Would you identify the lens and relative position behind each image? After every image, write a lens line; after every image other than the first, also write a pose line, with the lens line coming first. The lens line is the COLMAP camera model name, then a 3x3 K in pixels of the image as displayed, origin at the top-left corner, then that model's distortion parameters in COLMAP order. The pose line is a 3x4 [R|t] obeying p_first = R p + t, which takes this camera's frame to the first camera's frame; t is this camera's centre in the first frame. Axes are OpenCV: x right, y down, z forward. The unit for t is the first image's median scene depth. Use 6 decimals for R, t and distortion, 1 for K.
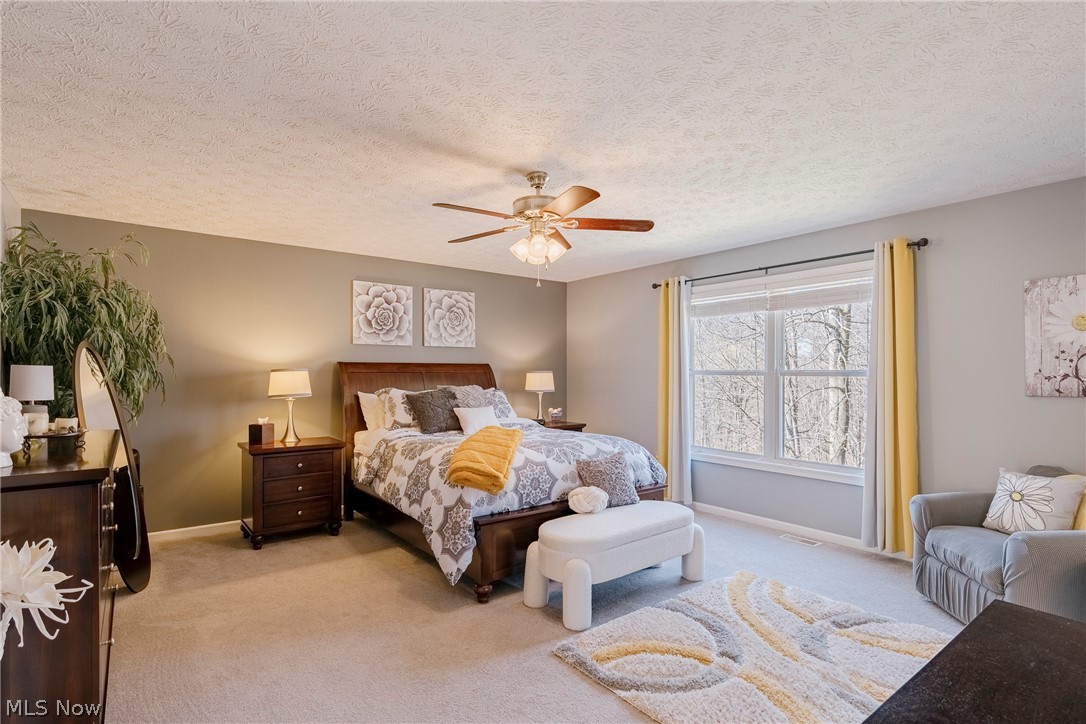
lens RADIAL K [[528.2, 0, 542.5], [0, 528.2, 364.0], [0, 0, 1]] dist [-0.011102, 0.002644]
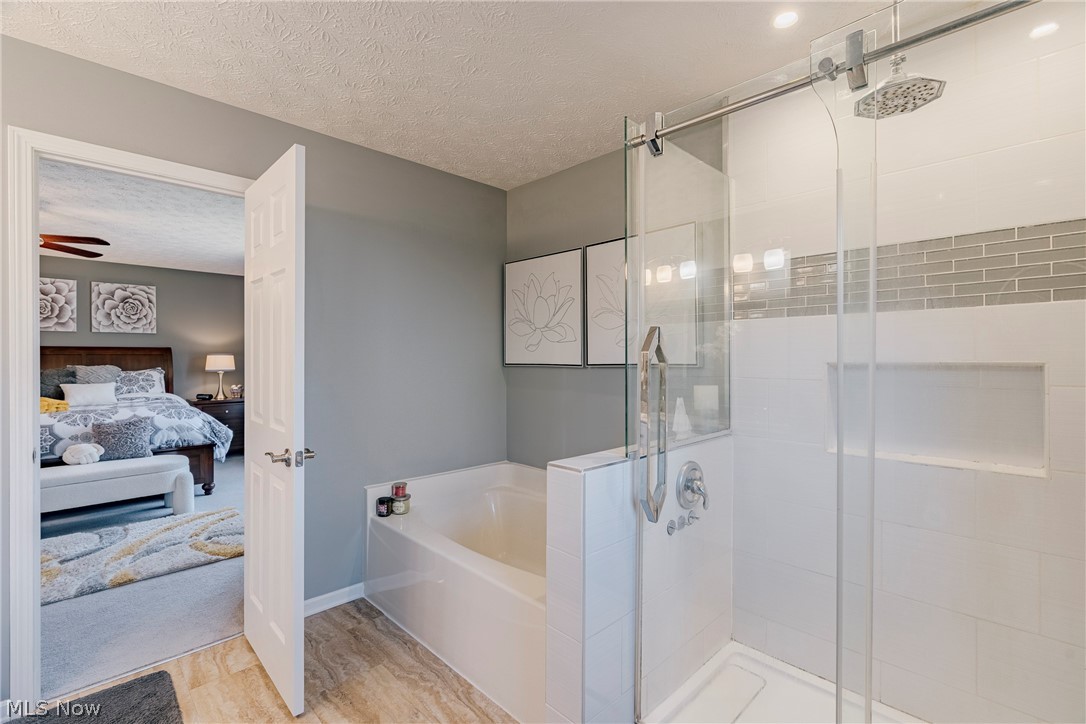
lens RADIAL K [[493.2, 0, 545.9], [0, 493.2, 360.9], [0, 0, 1]] dist [-0.011895, 0.003612]
pose [[0.993528, 0.004303, 0.113509, 0.644553], [-0.007110, 0.999679, 0.024334, -0.003459], [-0.113368, -0.024983, 0.993239, -0.183103]]
